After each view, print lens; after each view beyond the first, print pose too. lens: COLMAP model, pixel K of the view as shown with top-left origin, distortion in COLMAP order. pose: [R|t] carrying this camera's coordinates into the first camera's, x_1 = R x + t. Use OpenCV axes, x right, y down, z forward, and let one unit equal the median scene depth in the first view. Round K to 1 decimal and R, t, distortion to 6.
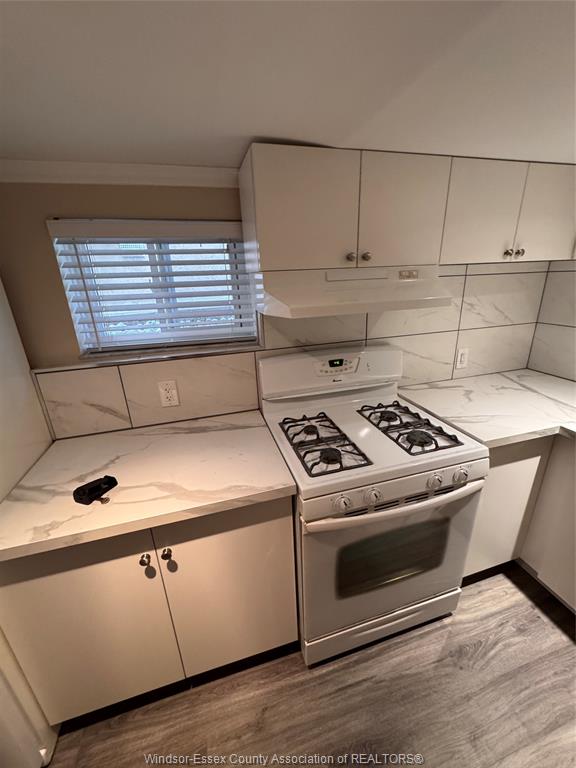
lens RADIAL K [[306.5, 0, 288.1], [0, 306.5, 384.4], [0, 0, 1]] dist [-0.003665, 0.000449]
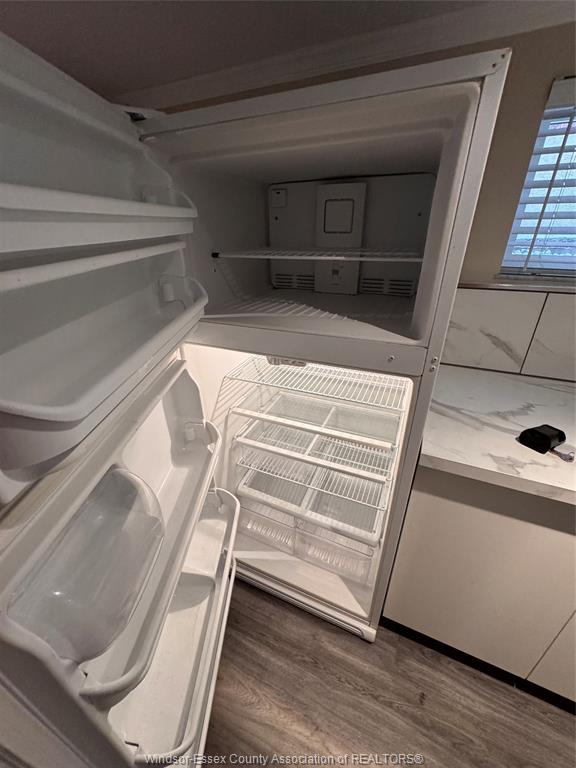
lens RADIAL K [[306.5, 0, 284.2], [0, 306.5, 384.7], [0, 0, 1]] dist [-0.003665, 0.000449]
pose [[0.754041, 0.321384, -0.572830, -0.532728], [-0.230781, 0.946145, 0.227045, 0.135972], [0.614949, -0.039003, 0.787601, -0.033120]]
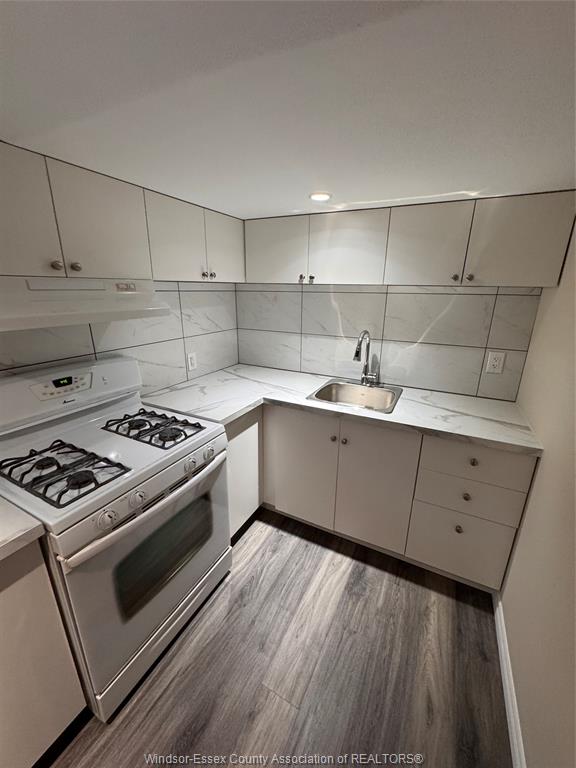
lens RADIAL K [[306.5, 0, 289.6], [0, 306.5, 383.5], [0, 0, 1]] dist [-0.003665, 0.000449]
pose [[0.681622, -0.172204, 0.711152, -0.032687], [0.207725, 0.977465, 0.037592, 0.044682], [-0.701599, 0.122100, 0.702033, -0.101997]]
